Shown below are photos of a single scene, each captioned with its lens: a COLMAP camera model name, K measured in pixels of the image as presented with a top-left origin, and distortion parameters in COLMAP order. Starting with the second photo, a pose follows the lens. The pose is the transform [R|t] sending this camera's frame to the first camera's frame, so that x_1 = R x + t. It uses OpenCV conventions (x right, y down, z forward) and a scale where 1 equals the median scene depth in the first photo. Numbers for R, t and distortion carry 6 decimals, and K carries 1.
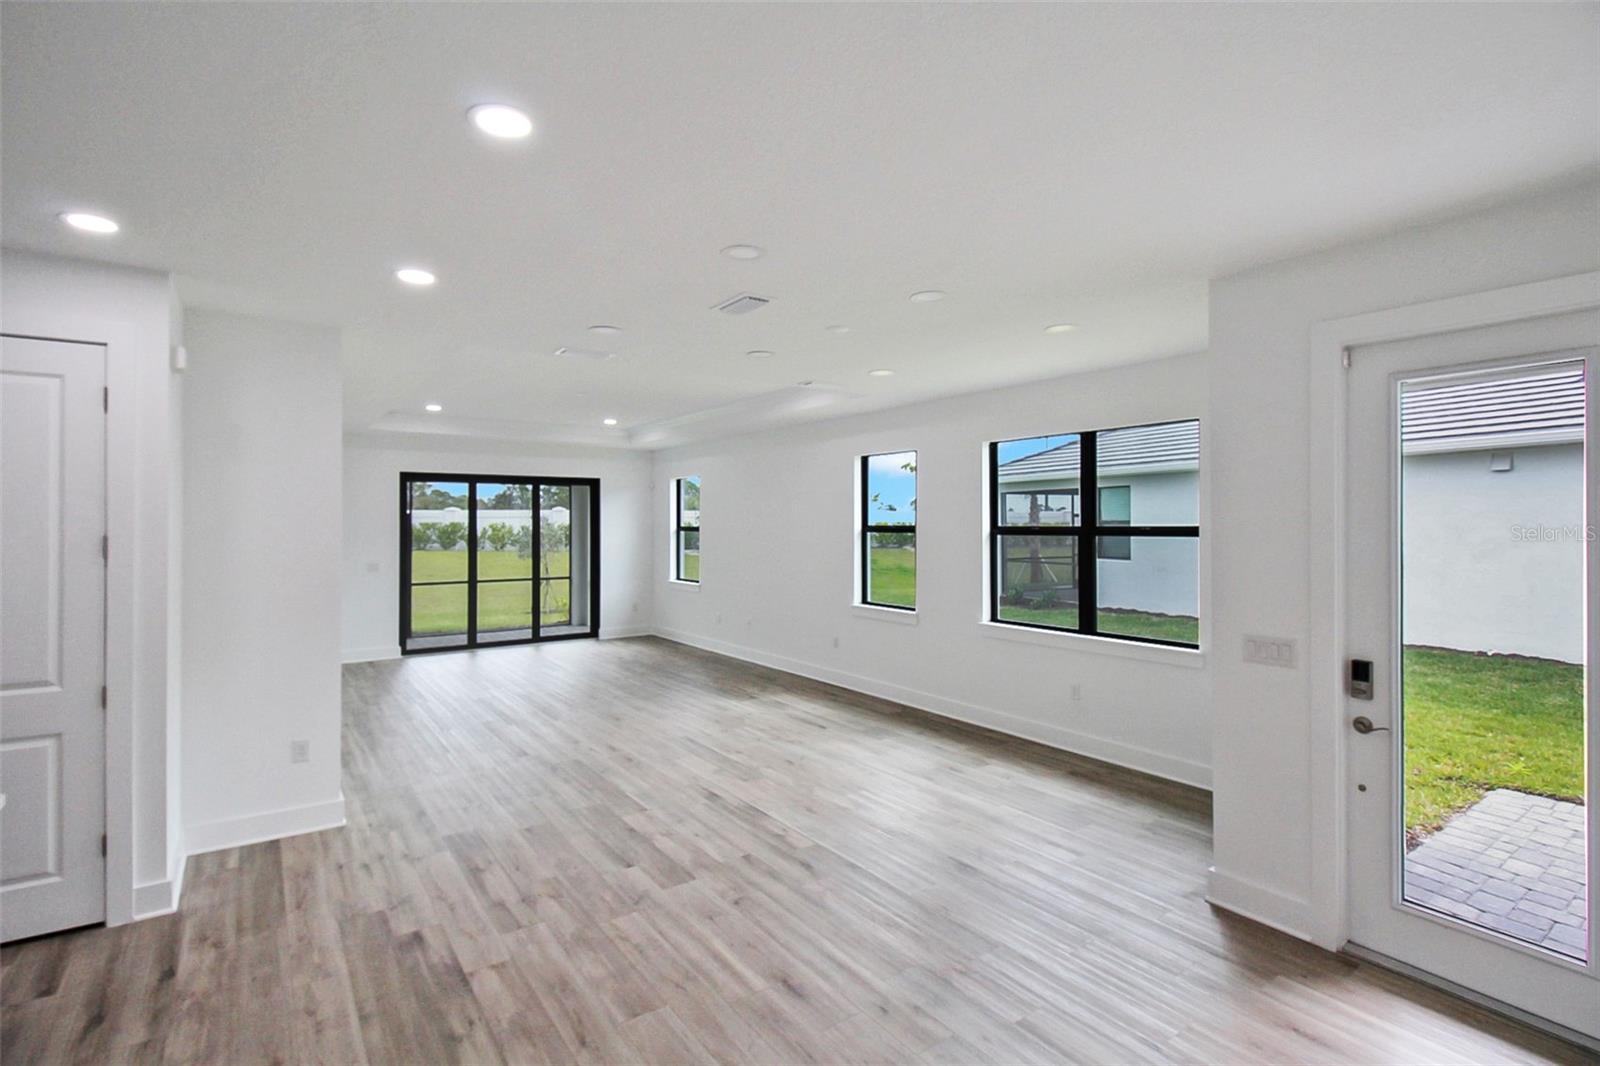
lens RADIAL K [[766.0, 0, 804.4], [0, 766.0, 516.2], [0, 0, 1]] dist [0.016534, -0.014927]
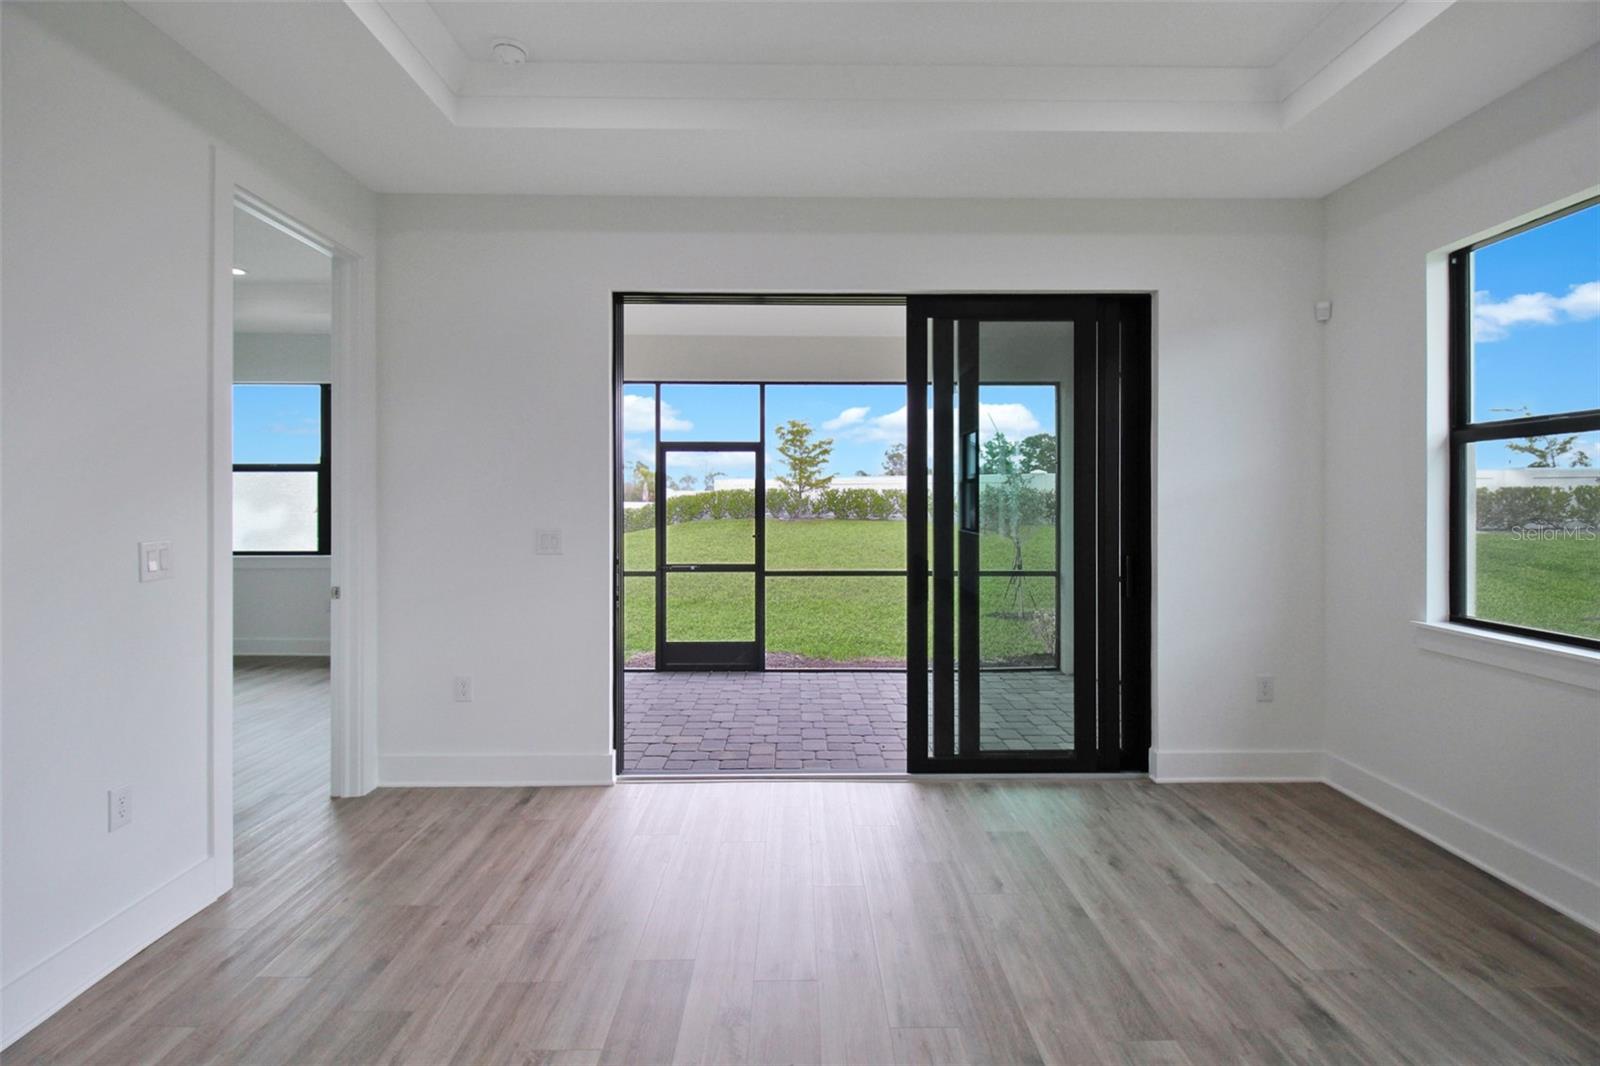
lens RADIAL K [[753.4, 0, 802.5], [0, 753.4, 497.9], [0, 0, 1]] dist [-0.000662, -0.011603]
pose [[0.817196, -0.000227, -0.576360, -0.569781], [0.003985, 0.999978, 0.005257, 0.102642], [0.576346, -0.006593, 0.817179, 1.815051]]
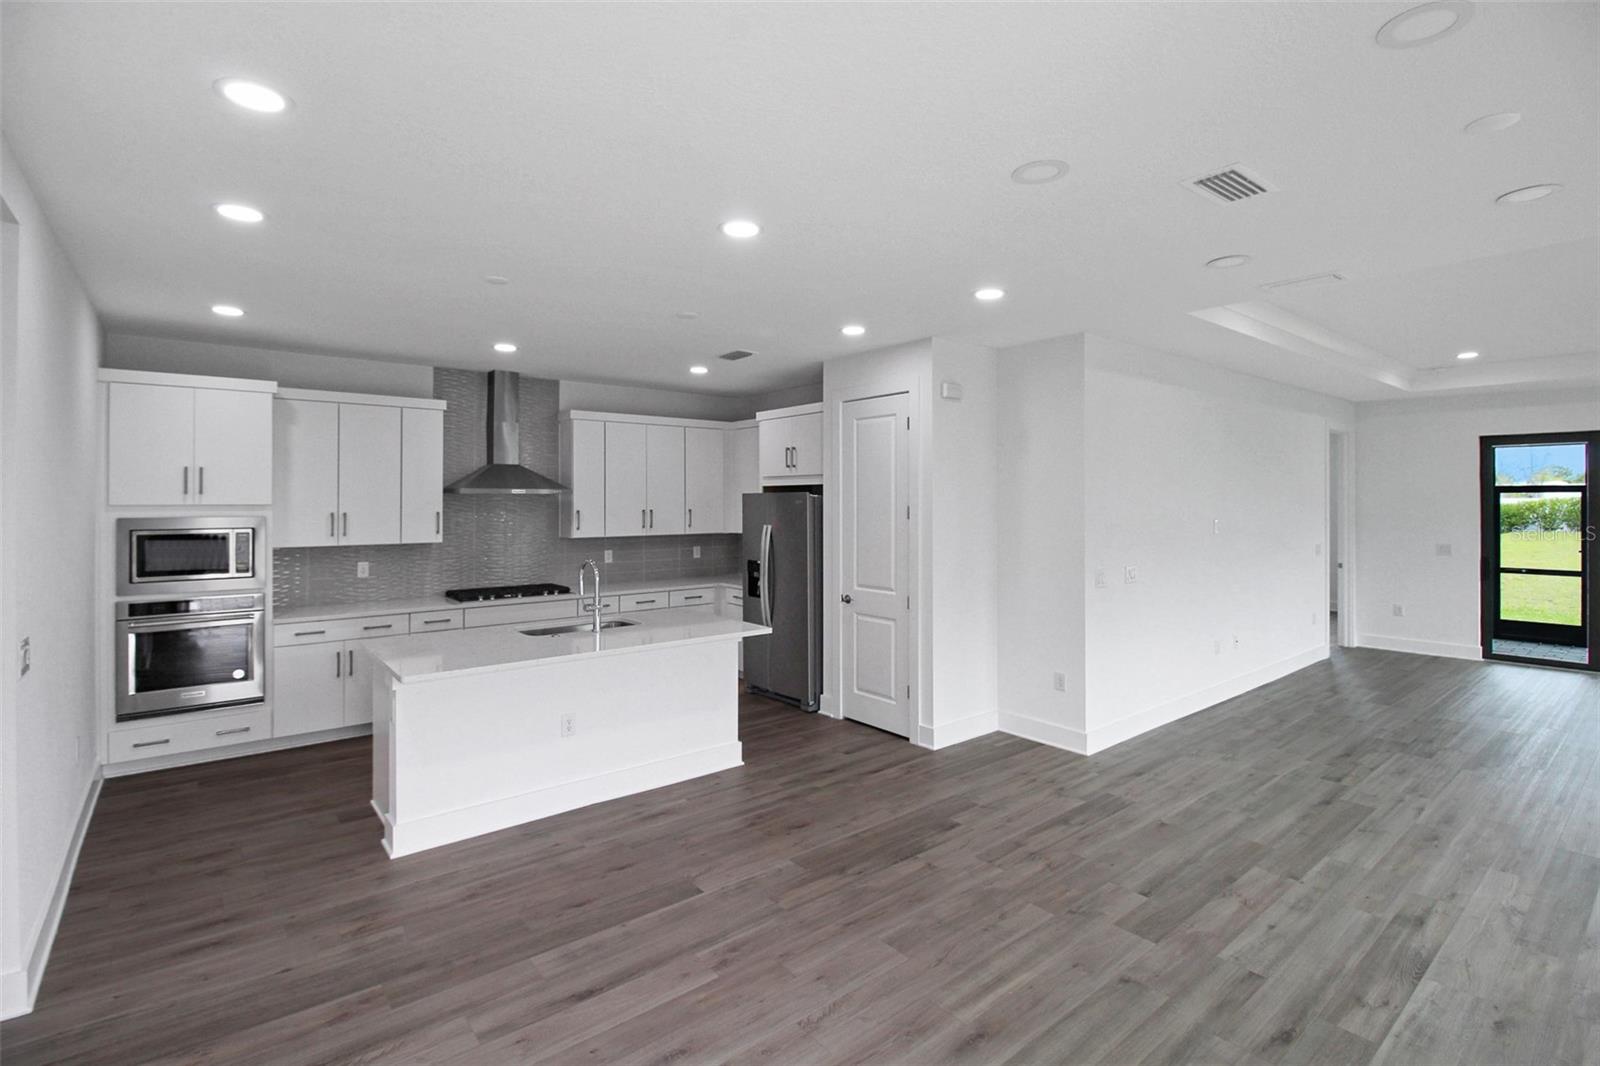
lens RADIAL K [[753.4, 0, 802.5], [0, 753.4, 497.9], [0, 0, 1]] dist [-0.000662, -0.011603]
pose [[0.055951, -0.003424, -0.998428, 0.571129], [0.011205, 0.999933, -0.002802, 0.006556], [0.998371, -0.011030, 0.055985, 0.548090]]
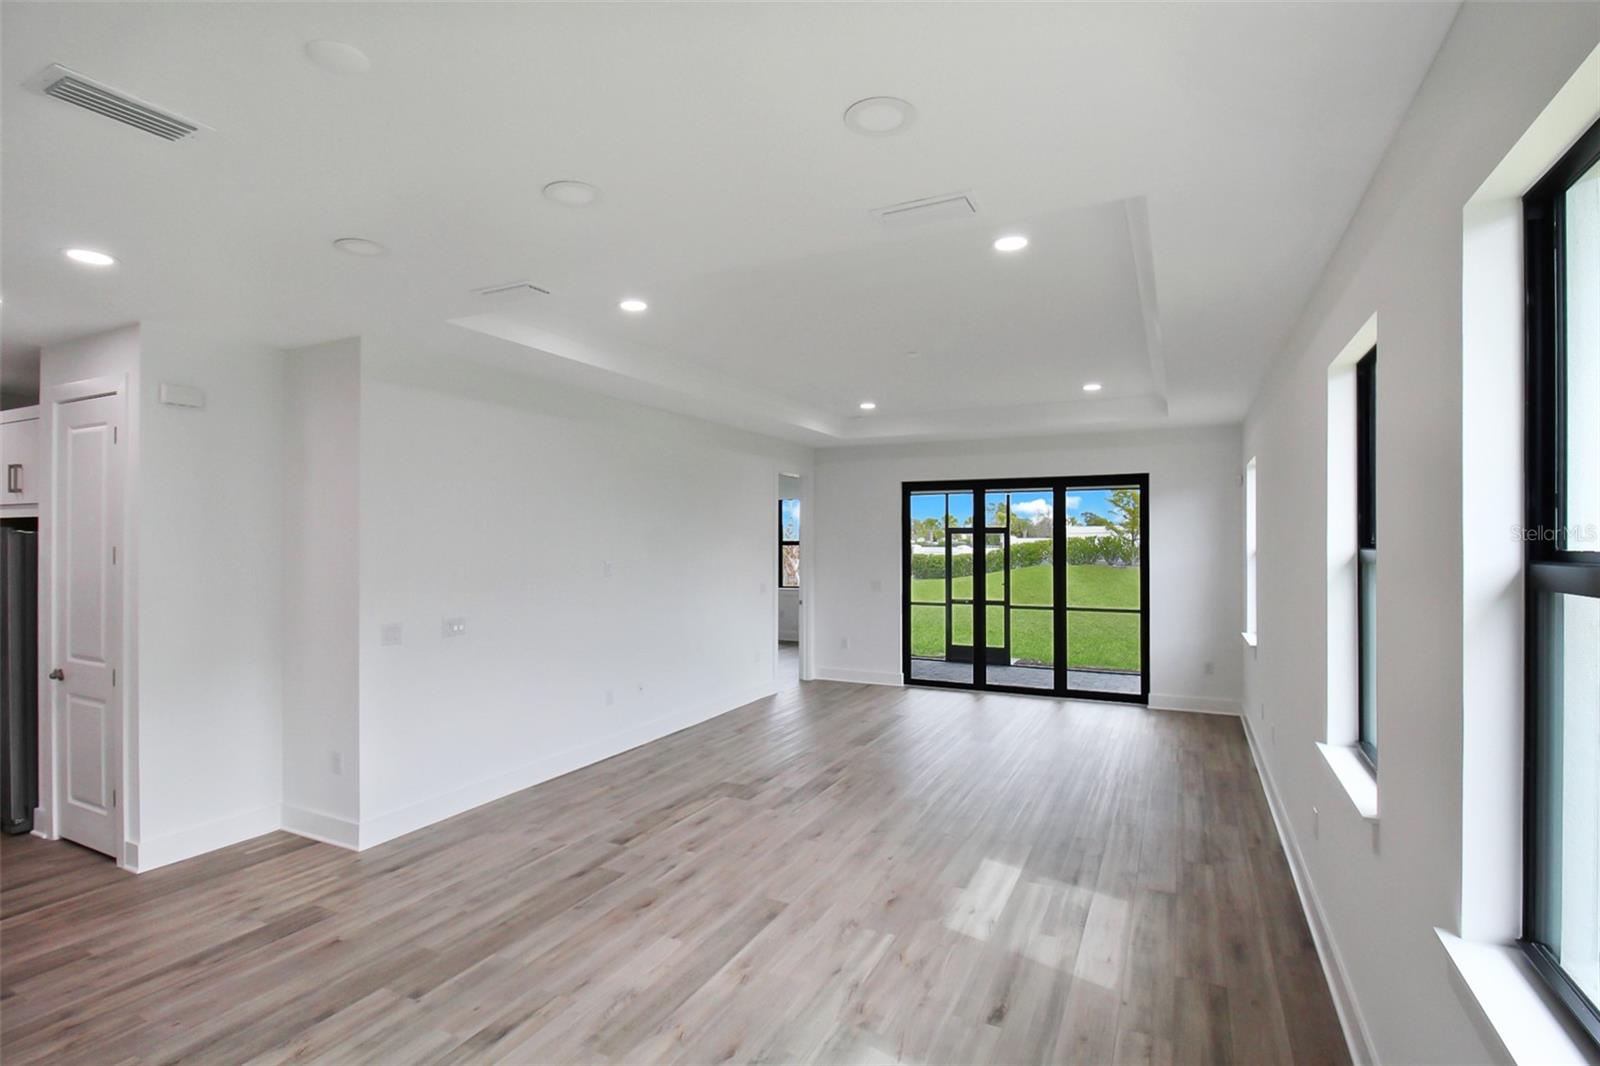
lens RADIAL K [[785.0, 0, 801.9], [0, 785.0, 515.5], [0, 0, 1]] dist [0.001456, -0.010152]
pose [[0.468679, -0.025803, -0.882992, 0.582197], [0.007718, 0.999655, -0.025116, 0.012126], [0.883335, 0.004956, 0.468716, 1.114525]]
